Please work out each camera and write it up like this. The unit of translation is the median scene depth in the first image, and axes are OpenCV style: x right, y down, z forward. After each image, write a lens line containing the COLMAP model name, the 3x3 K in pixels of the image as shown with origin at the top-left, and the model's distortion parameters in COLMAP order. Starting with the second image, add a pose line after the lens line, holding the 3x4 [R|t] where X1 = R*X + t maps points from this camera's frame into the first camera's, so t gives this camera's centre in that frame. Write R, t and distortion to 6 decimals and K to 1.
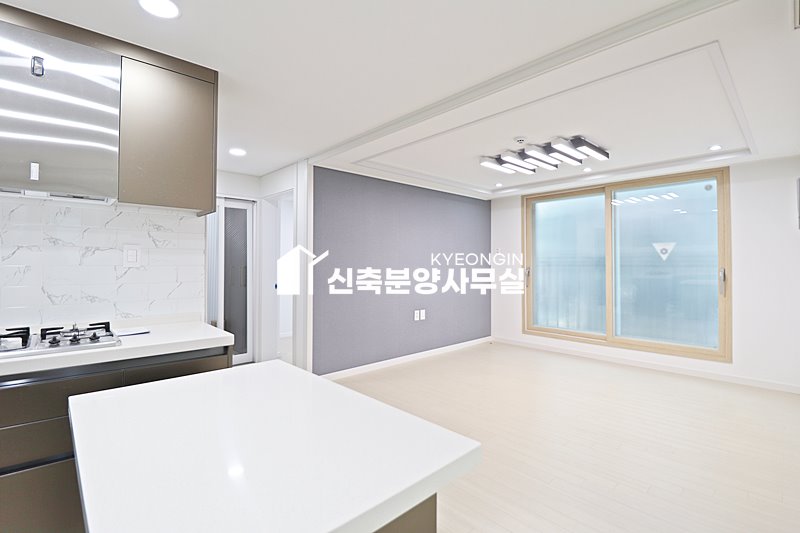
lens RADIAL K [[371.7, 0, 398.6], [0, 371.7, 260.9], [0, 0, 1]] dist [-0.000055, -0.011849]
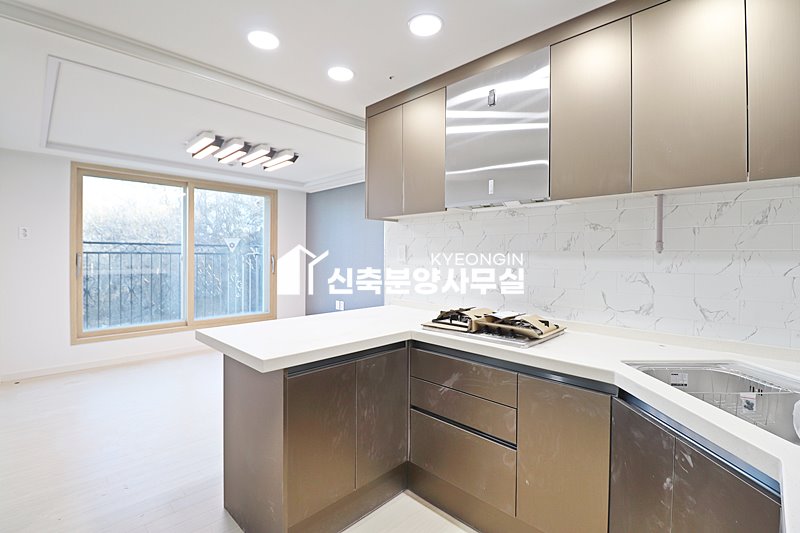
lens RADIAL K [[371.7, 0, 397.3], [0, 371.7, 262.6], [0, 0, 1]] dist [-0.000055, -0.011849]
pose [[-0.064931, -0.017124, 0.997743, -0.569545], [-0.024944, 0.999568, 0.015532, 0.000654], [-0.997578, -0.023879, -0.065330, 0.519286]]
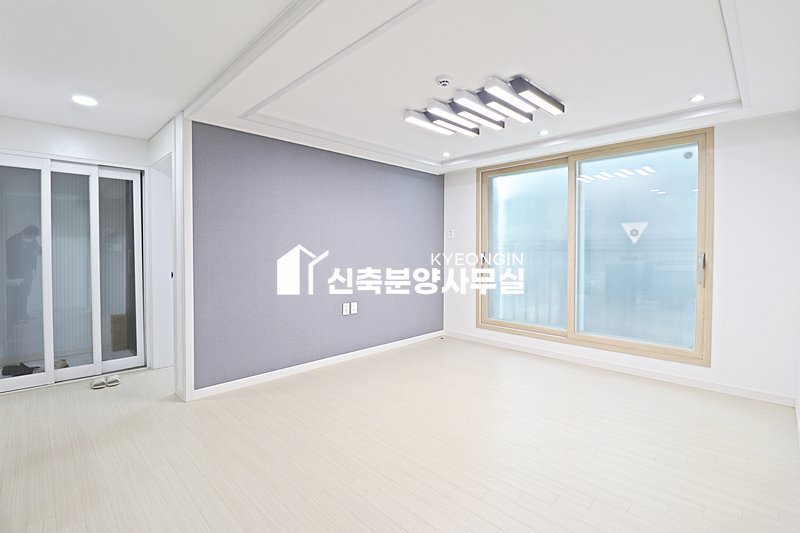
lens RADIAL K [[371.7, 0, 396.1], [0, 371.7, 259.3], [0, 0, 1]] dist [-0.000055, -0.011849]
pose [[0.999517, -0.000586, 0.031071, 0.149814], [-0.000505, 0.999383, 0.035116, 0.005090], [-0.031072, -0.035115, 0.998900, 0.174280]]
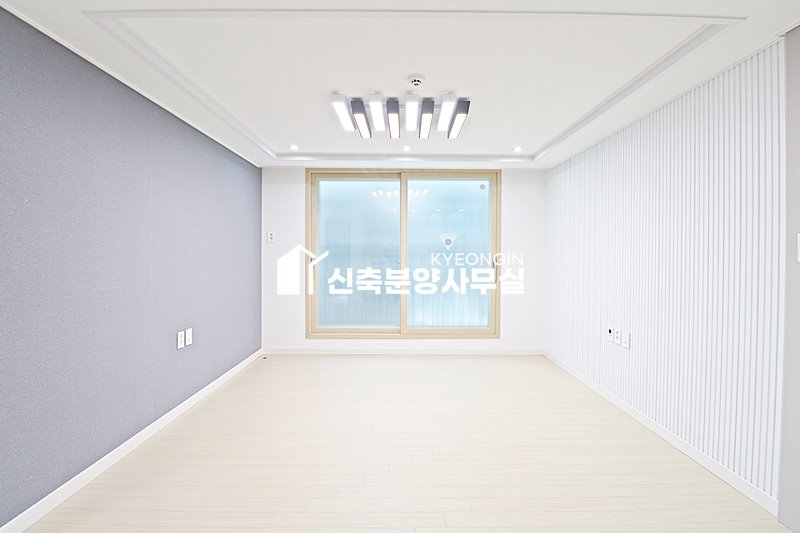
lens RADIAL K [[371.7, 0, 398.8], [0, 371.7, 259.6], [0, 0, 1]] dist [-0.000055, -0.011849]
pose [[0.671822, -0.007251, 0.740677, -0.168008], [-0.010216, 0.999766, 0.019055, 0.005620], [-0.740642, -0.020368, 0.671591, 0.388893]]
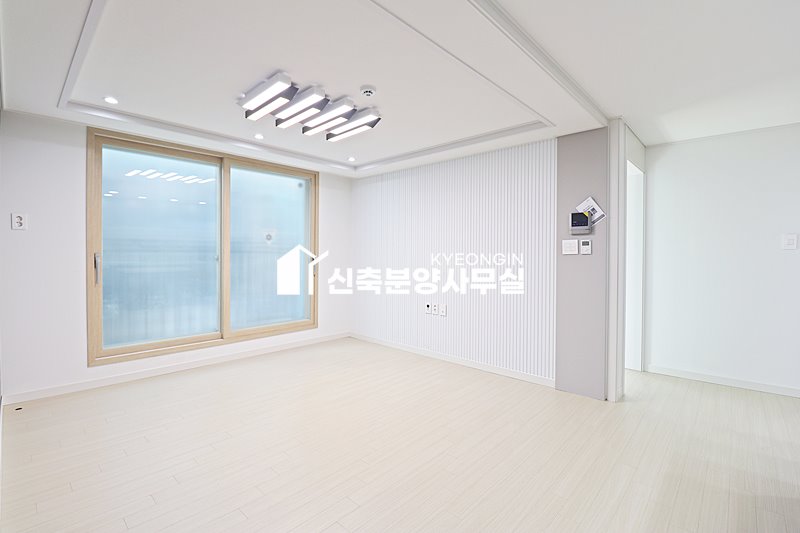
lens RADIAL K [[371.7, 0, 395.2], [0, 371.7, 261.8], [0, 0, 1]] dist [-0.000055, -0.011849]
pose [[-0.080280, -0.025198, 0.996454, -0.349460], [-0.015766, 0.999587, 0.024007, 0.011589], [-0.996648, -0.013783, -0.080644, 0.731429]]
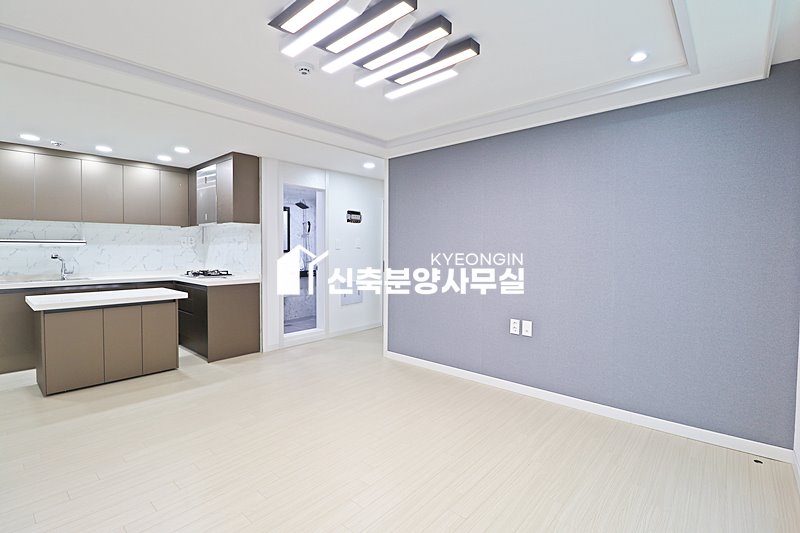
lens RADIAL K [[371.7, 0, 402.9], [0, 371.7, 261.8], [0, 0, 1]] dist [-0.000055, -0.011849]
pose [[0.105585, 0.030287, -0.993949, 0.755738], [0.006025, 0.999498, 0.031096, 0.009775], [0.994392, -0.009272, 0.105350, 0.803787]]
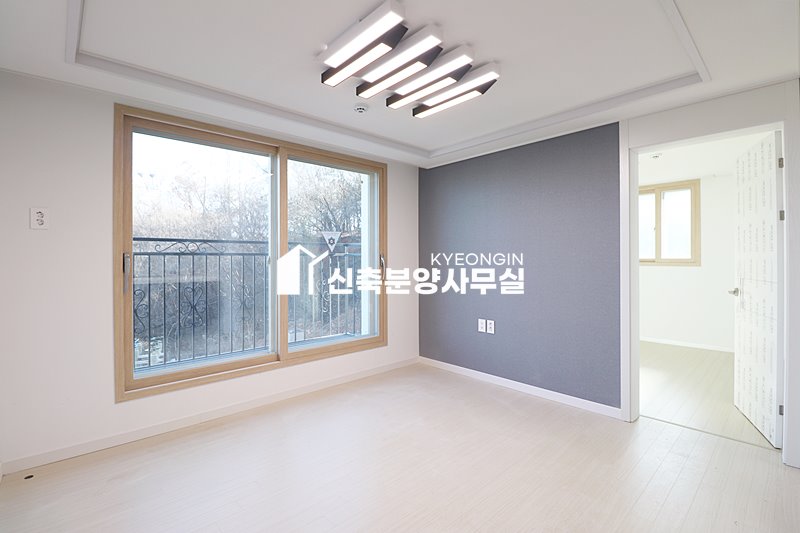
lens RADIAL K [[371.7, 0, 398.6], [0, 371.7, 263.7], [0, 0, 1]] dist [-0.000055, -0.011849]
pose [[-0.024782, -0.010534, 0.999637, -0.172771], [-0.012685, 0.999867, 0.010222, 0.016906], [-0.999612, -0.012427, -0.024912, 0.854270]]
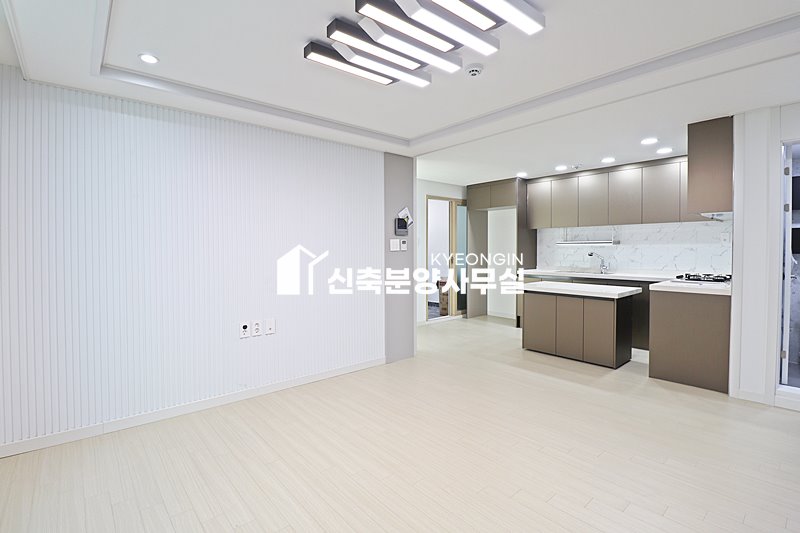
lens RADIAL K [[371.7, 0, 393.2], [0, 371.7, 256.2], [0, 0, 1]] dist [-0.000055, -0.011849]
pose [[-0.999641, 0.000726, 0.026797, 0.332599], [0.001045, 0.999929, 0.011899, 0.011444], [-0.026786, 0.011923, -0.999570, 1.243833]]
